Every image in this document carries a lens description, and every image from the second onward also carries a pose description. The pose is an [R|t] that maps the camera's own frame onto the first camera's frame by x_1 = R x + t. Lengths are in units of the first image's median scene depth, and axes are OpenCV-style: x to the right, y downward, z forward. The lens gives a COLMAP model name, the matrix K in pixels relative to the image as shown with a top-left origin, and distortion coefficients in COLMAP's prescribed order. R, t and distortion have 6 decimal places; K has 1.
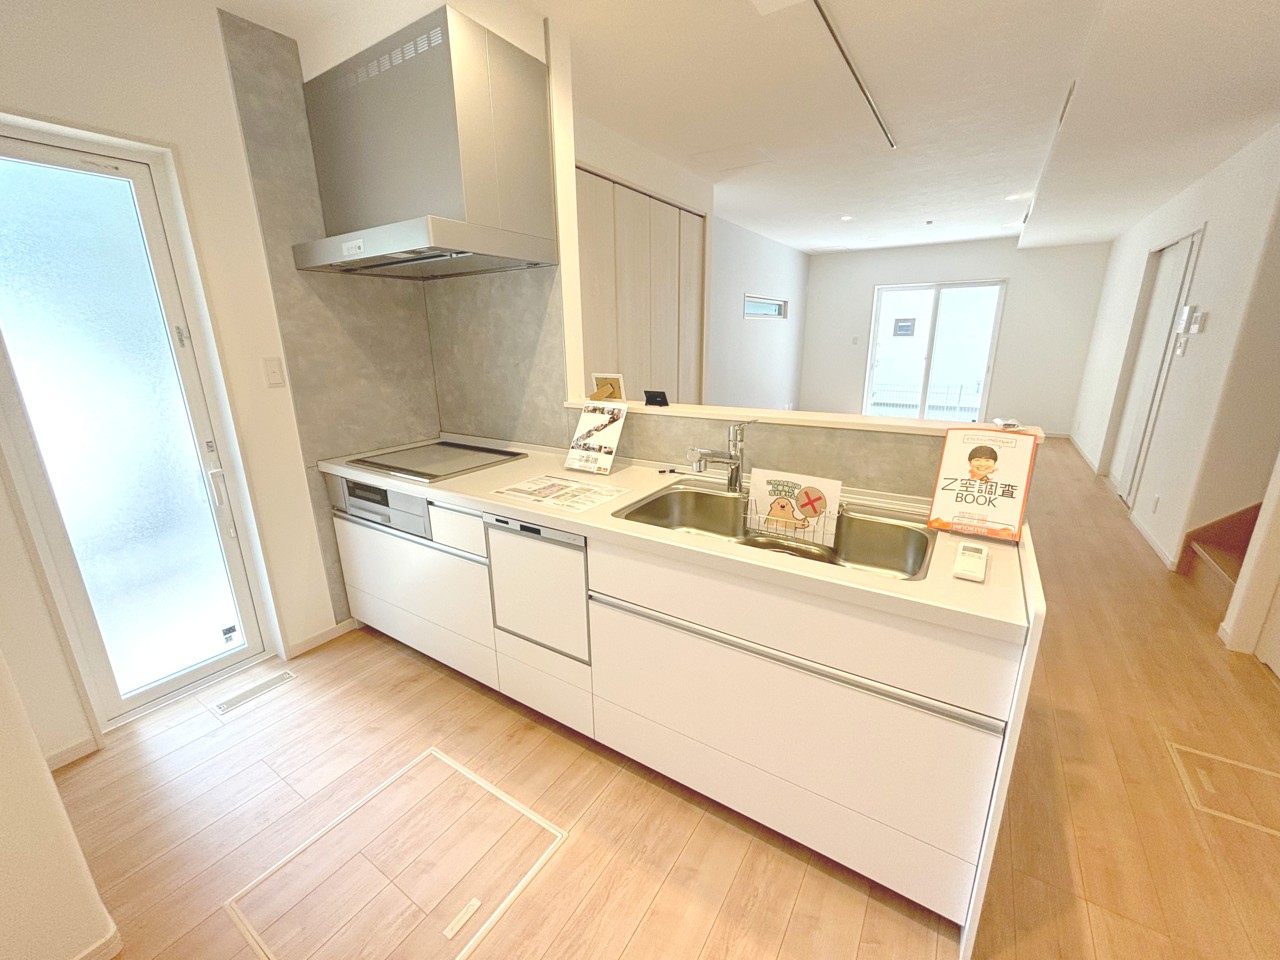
lens RADIAL K [[517.3, 0, 642.7], [0, 517.3, 476.8], [0, 0, 1]] dist [0.000679, 0.000917]
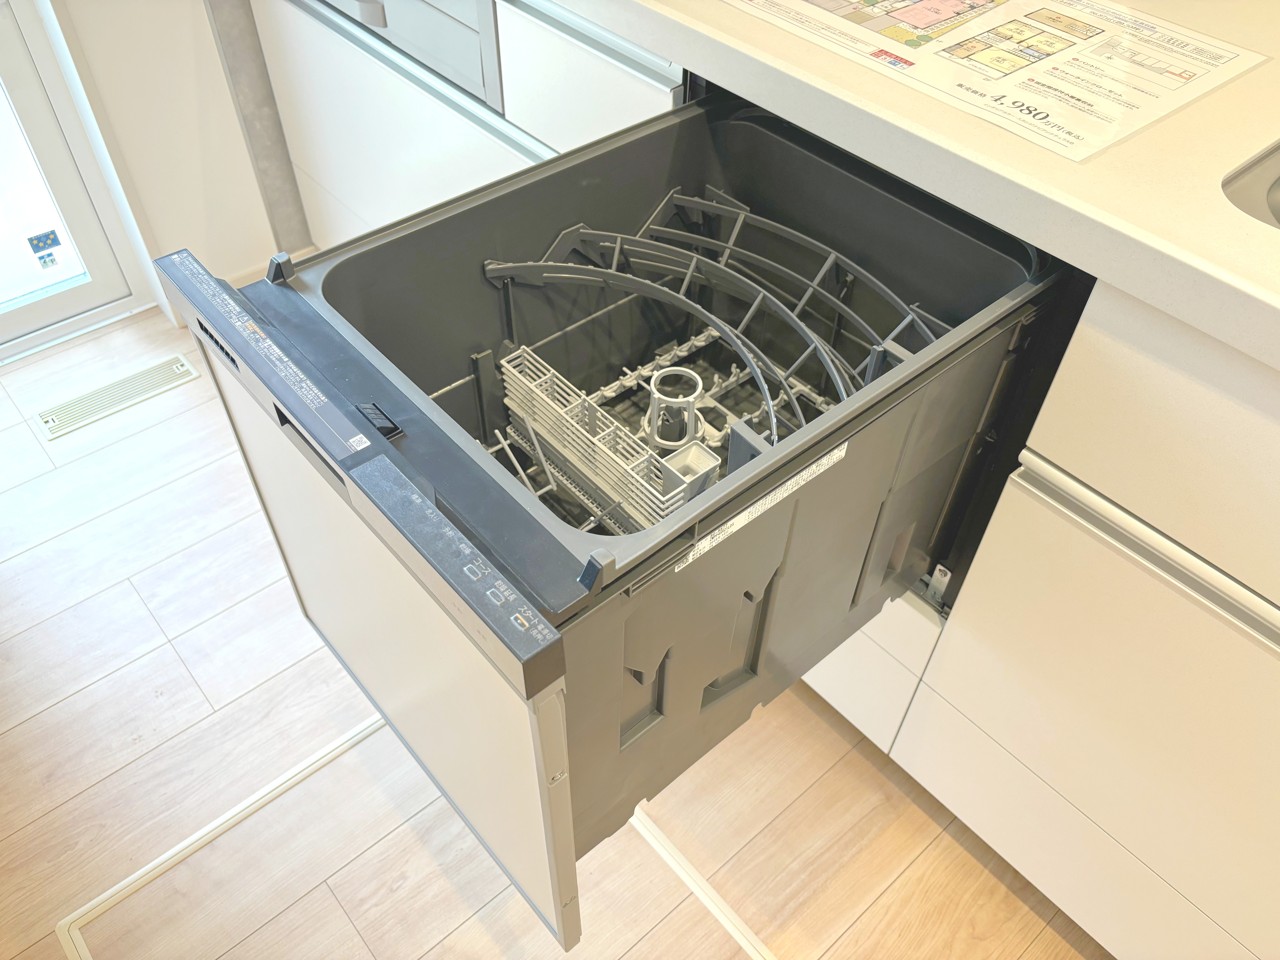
lens RADIAL K [[994.9, 0, 635.9], [0, 994.9, 478.8], [0, 0, 1]] dist [0.020901, -0.001569]
pose [[0.958786, 0.226818, -0.171120, -0.187137], [-0.107091, 0.846334, 0.521776, -0.022748], [0.263173, -0.481946, 0.835744, 0.432717]]
